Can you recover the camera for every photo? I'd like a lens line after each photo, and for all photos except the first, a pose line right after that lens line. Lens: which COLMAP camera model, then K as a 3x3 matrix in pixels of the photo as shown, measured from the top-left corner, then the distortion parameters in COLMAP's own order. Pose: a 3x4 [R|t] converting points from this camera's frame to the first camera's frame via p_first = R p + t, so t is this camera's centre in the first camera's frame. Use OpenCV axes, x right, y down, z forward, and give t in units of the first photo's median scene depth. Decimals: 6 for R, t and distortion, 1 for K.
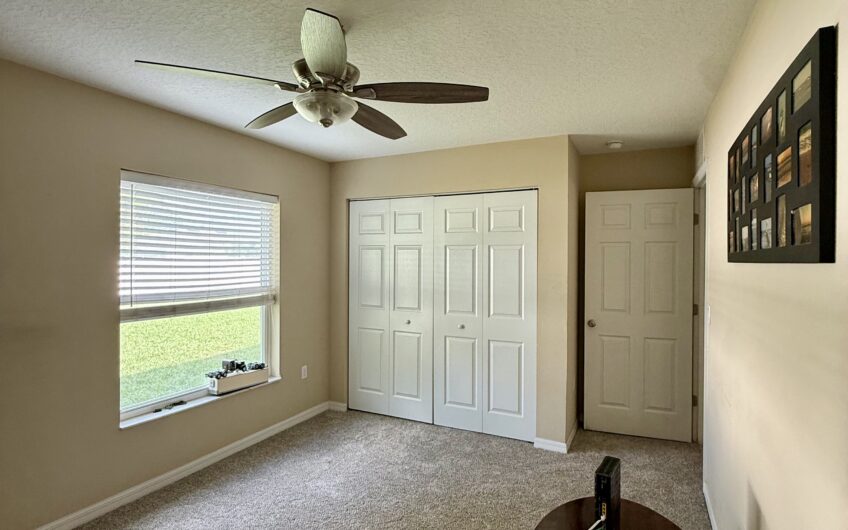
lens RADIAL K [[449.2, 0, 422.8], [0, 449.2, 262.4], [0, 0, 1]] dist [-0.001755, -0.000001]
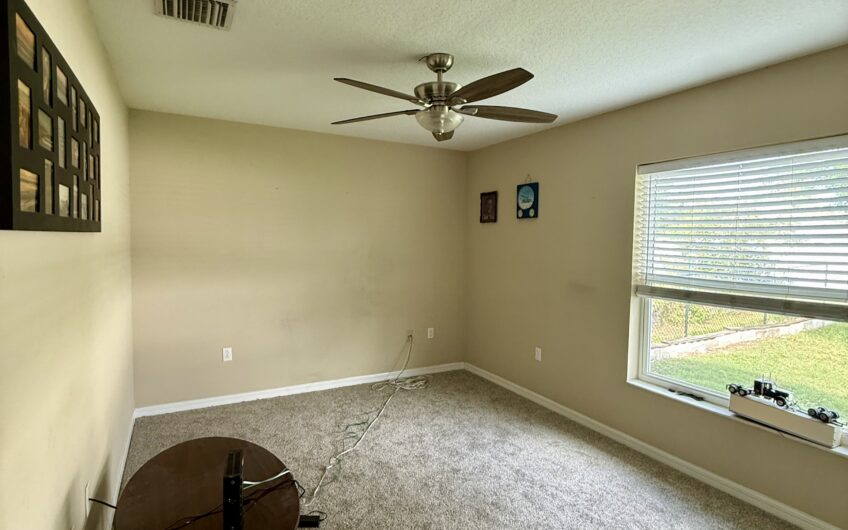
lens RADIAL K [[449.2, 0, 422.8], [0, 449.2, 262.4], [0, 0, 1]] dist [-0.001755, -0.000001]
pose [[-0.567772, 0.028182, -0.822703, 0.560392], [-0.023231, 0.998467, 0.050235, 0.000660], [0.822858, 0.047635, -0.566247, 1.092308]]
